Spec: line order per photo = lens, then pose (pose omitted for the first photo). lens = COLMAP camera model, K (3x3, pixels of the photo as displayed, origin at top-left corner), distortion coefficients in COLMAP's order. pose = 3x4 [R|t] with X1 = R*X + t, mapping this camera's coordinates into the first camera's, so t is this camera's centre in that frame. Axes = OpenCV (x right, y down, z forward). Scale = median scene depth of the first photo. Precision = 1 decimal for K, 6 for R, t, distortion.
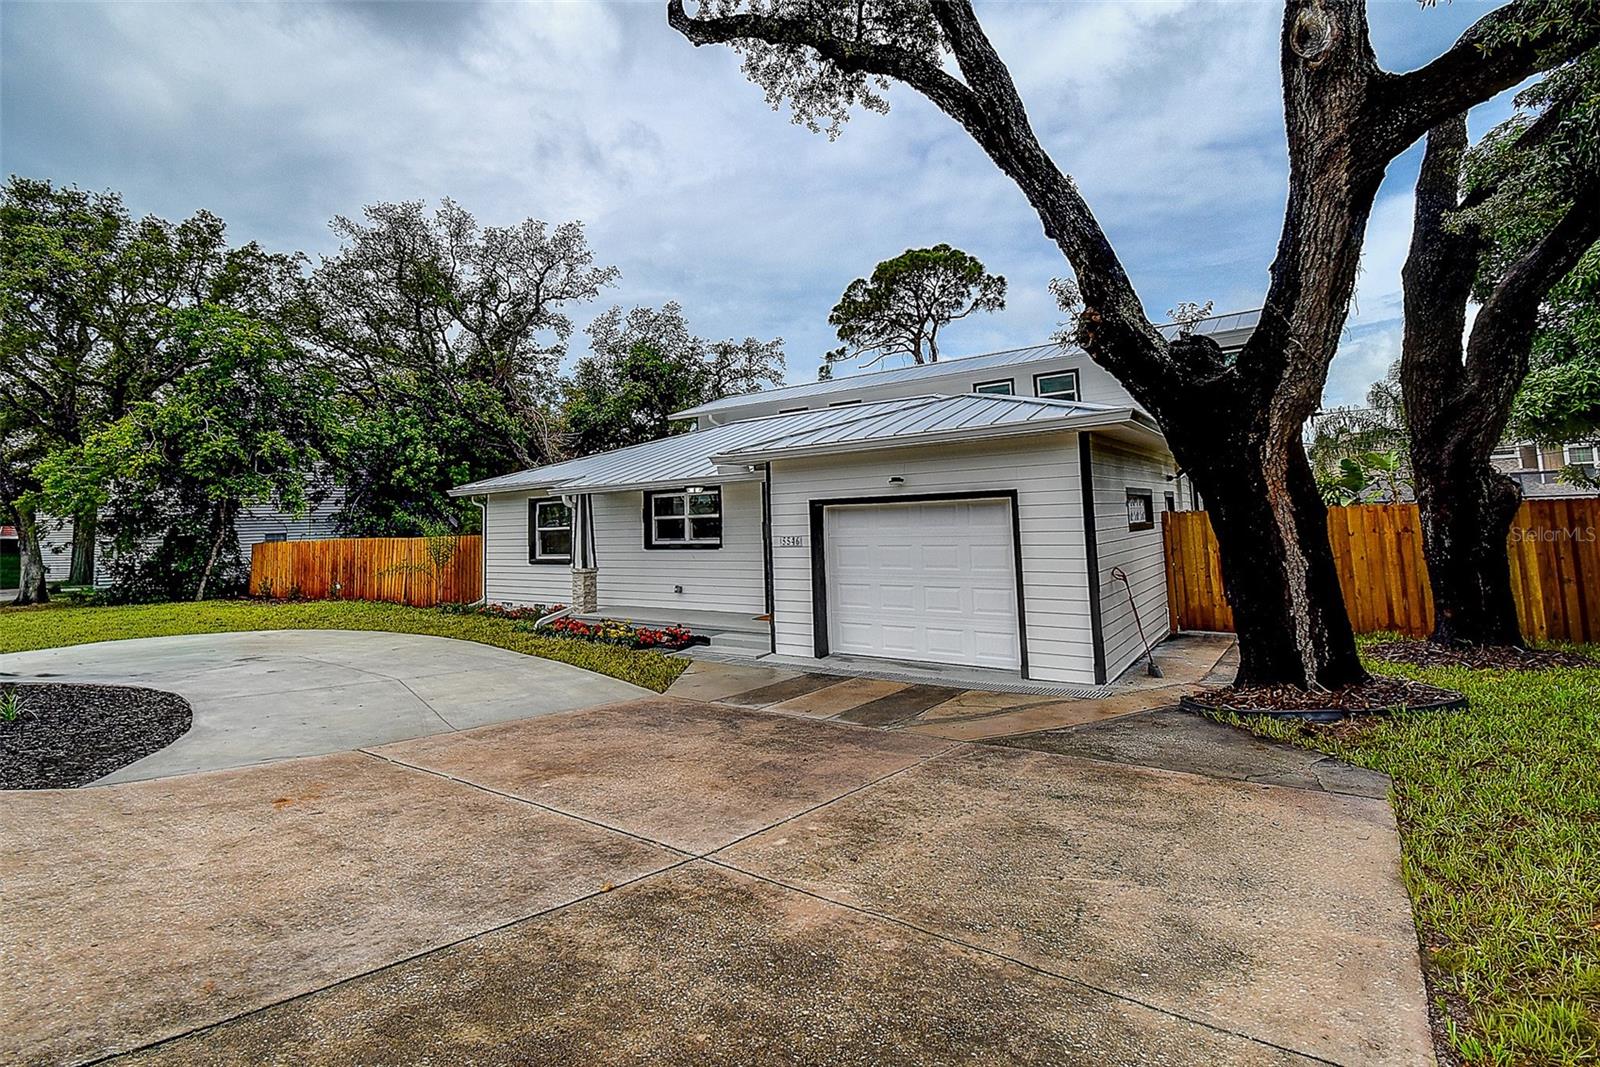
lens RADIAL K [[707.9, 0, 800.0], [0, 707.9, 533.5], [0, 0, 1]] dist [-0.000048, -0.000005]
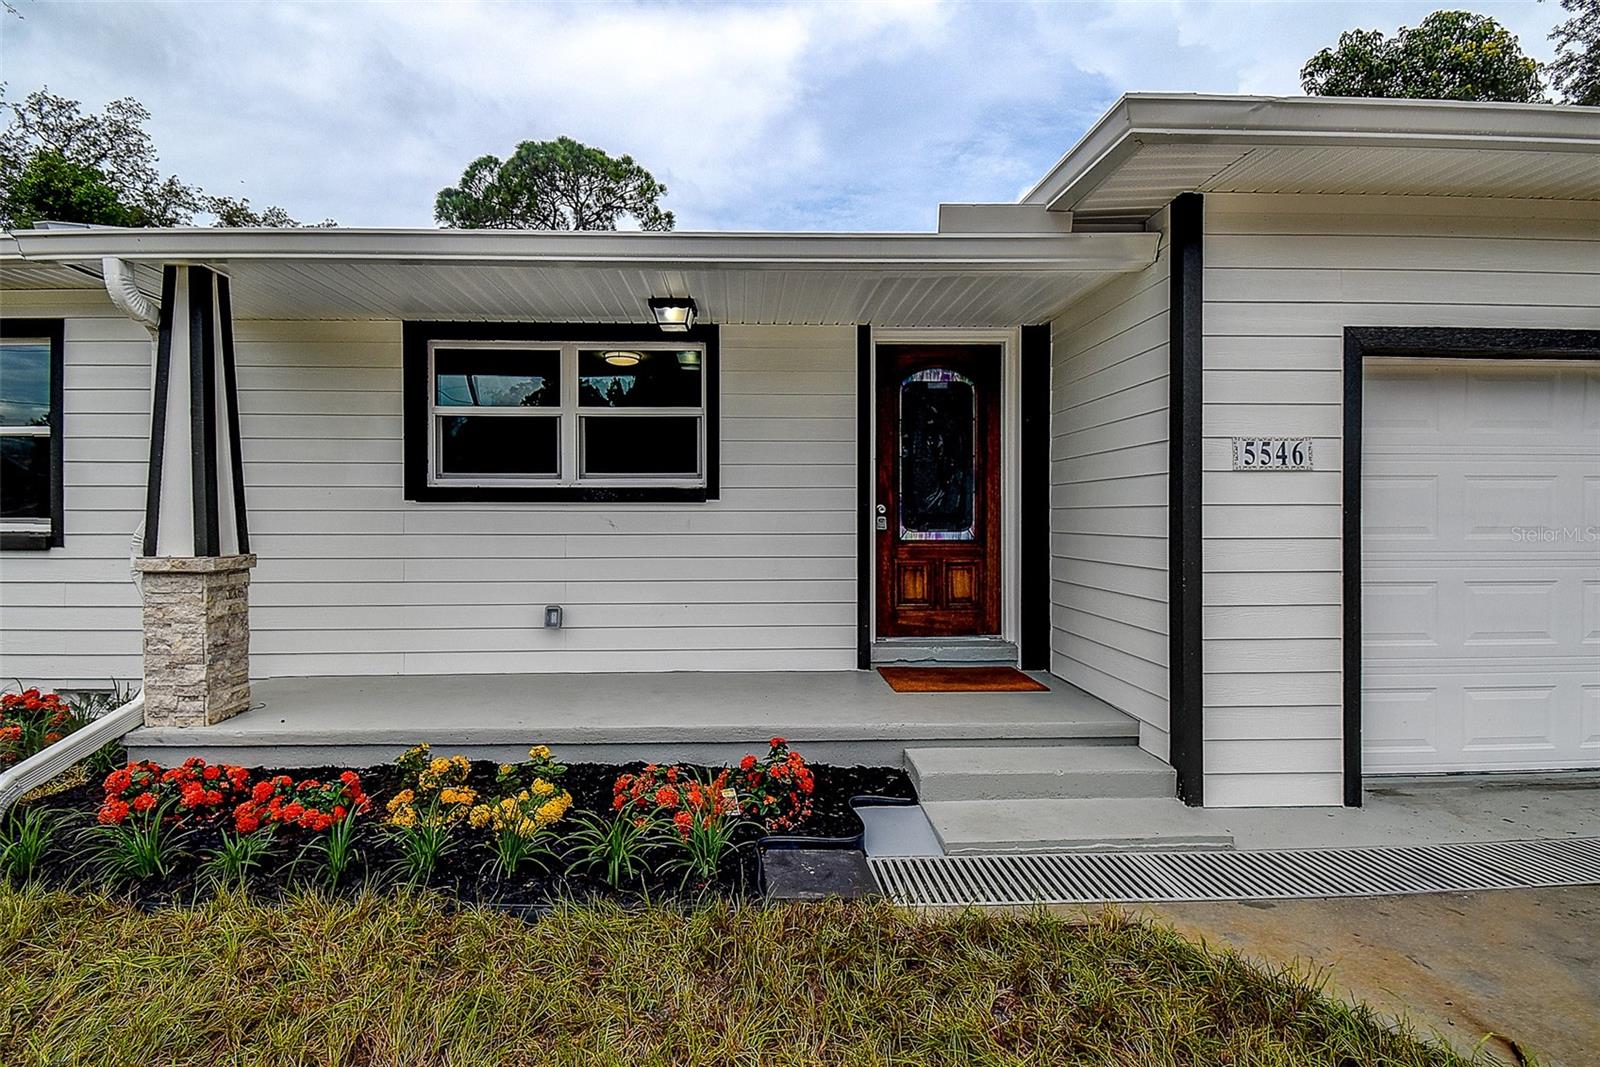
lens RADIAL K [[731.7, 0, 800.0], [0, 731.7, 556.0], [0, 0, 1]] dist [0.026475, -0.021541]
pose [[0.805449, 0.000003, 0.592665, -0.283347], [-0.014507, 0.999700, 0.019710, 0.039887], [-0.592487, -0.024473, 0.805208, 0.632577]]
